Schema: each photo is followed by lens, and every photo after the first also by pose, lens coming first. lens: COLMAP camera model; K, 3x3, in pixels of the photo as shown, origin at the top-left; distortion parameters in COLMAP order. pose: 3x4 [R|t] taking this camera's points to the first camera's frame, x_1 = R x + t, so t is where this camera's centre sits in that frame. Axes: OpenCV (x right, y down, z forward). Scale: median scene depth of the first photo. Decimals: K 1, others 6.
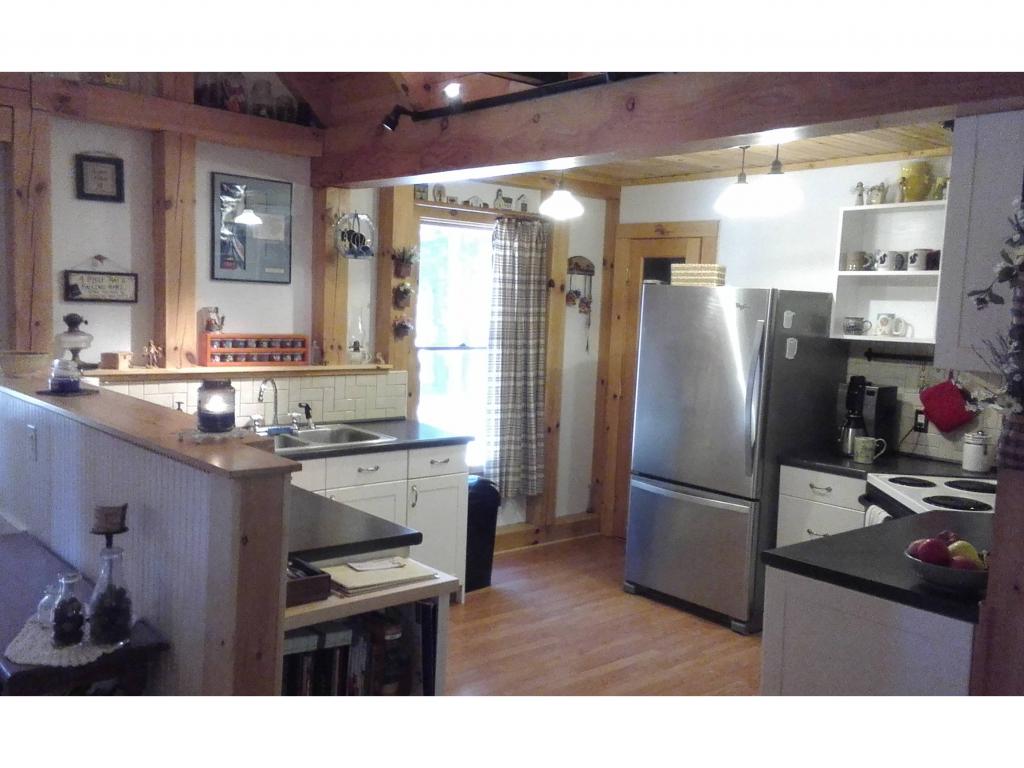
lens RADIAL K [[934.3, 0, 504.8], [0, 934.3, 391.9], [0, 0, 1]] dist [0.078723, -0.047838]
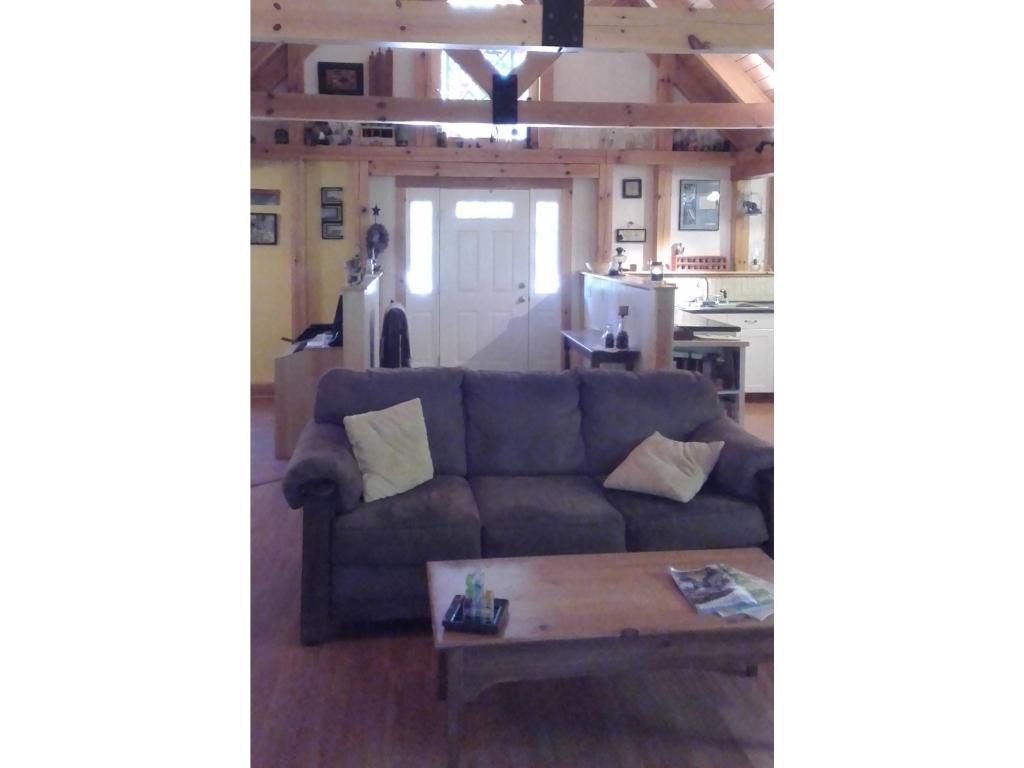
lens RADIAL K [[934.3, 0, 507.9], [0, 934.3, 380.5], [0, 0, 1]] dist [0.078723, -0.047838]
pose [[0.839675, 0.040083, -0.541608, 0.532196], [-0.024799, 0.999062, 0.035492, 0.156558], [0.542523, -0.016370, 0.839881, -1.009694]]
